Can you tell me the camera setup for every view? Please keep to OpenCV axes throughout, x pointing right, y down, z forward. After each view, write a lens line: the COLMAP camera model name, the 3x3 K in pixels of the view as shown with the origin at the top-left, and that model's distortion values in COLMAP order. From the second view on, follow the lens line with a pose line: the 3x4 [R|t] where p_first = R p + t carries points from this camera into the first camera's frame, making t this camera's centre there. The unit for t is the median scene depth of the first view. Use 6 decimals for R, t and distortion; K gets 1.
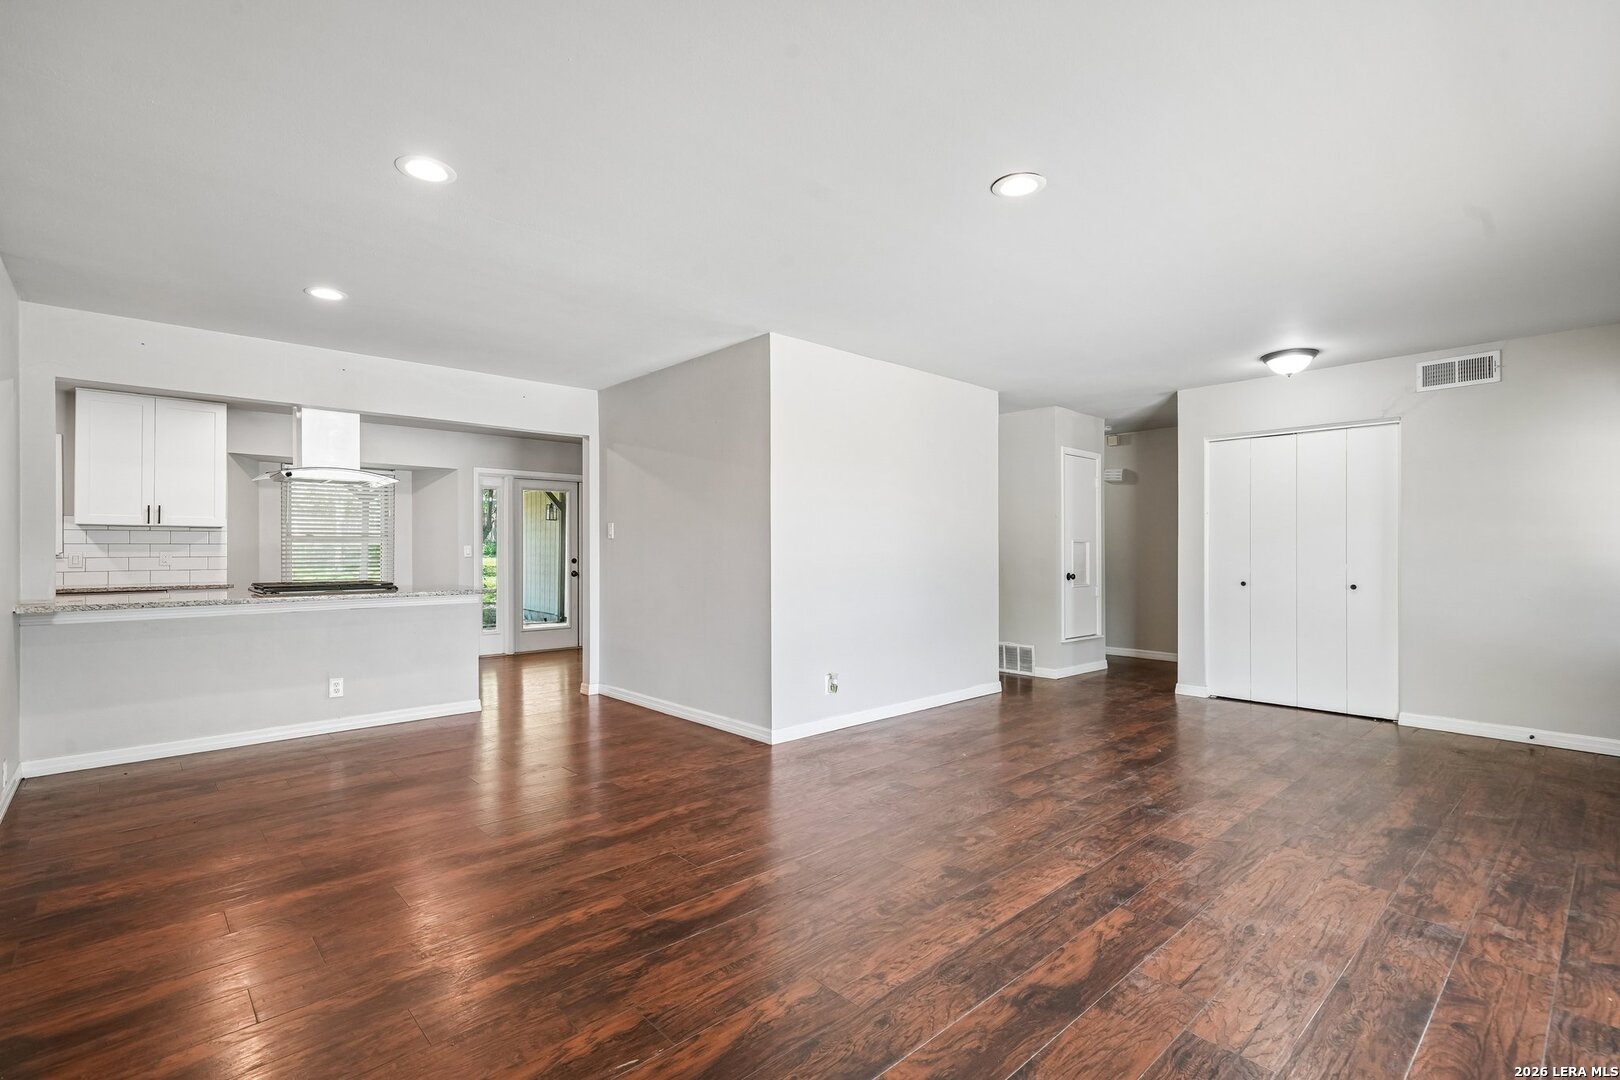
lens RADIAL K [[756.6, 0, 818.6], [0, 756.6, 545.8], [0, 0, 1]] dist [0.003585, 0.001235]
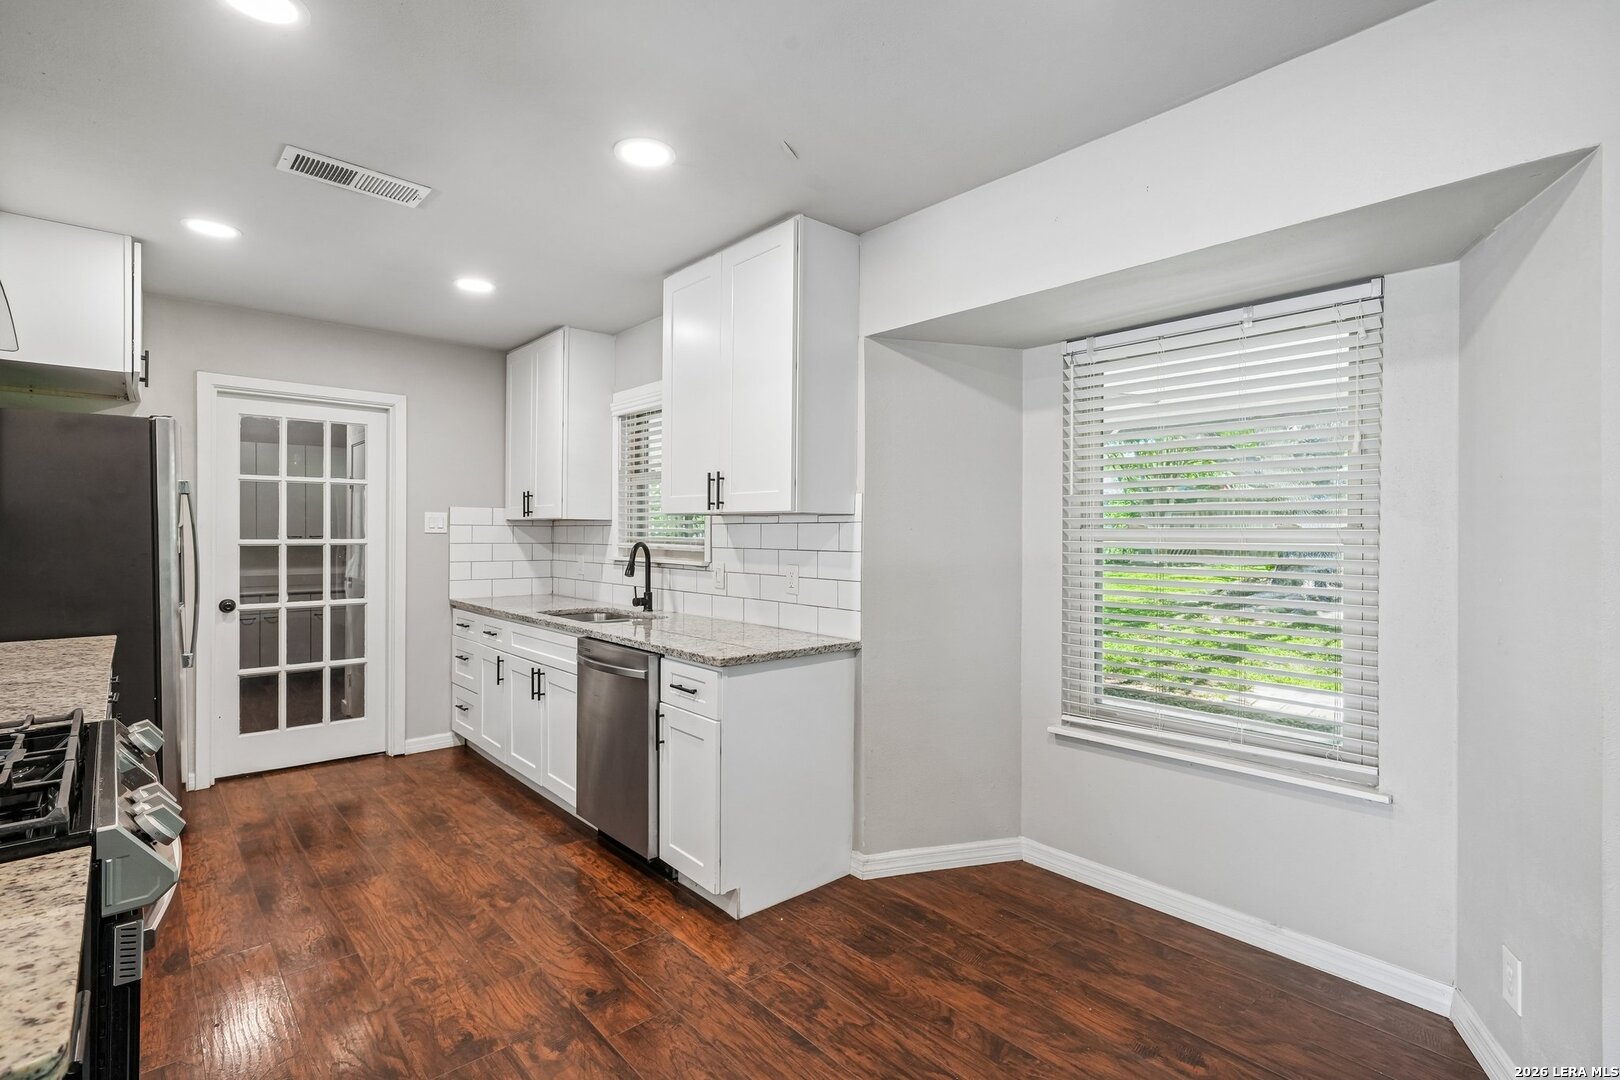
lens RADIAL K [[756.6, 0, 812.2], [0, 756.6, 527.2], [0, 0, 1]] dist [0.003585, 0.001235]
pose [[-0.018791, -0.006788, -0.999800, -0.493214], [0.000235, 0.999977, -0.006793, -0.018425], [0.999823, -0.000363, -0.018789, 1.364827]]
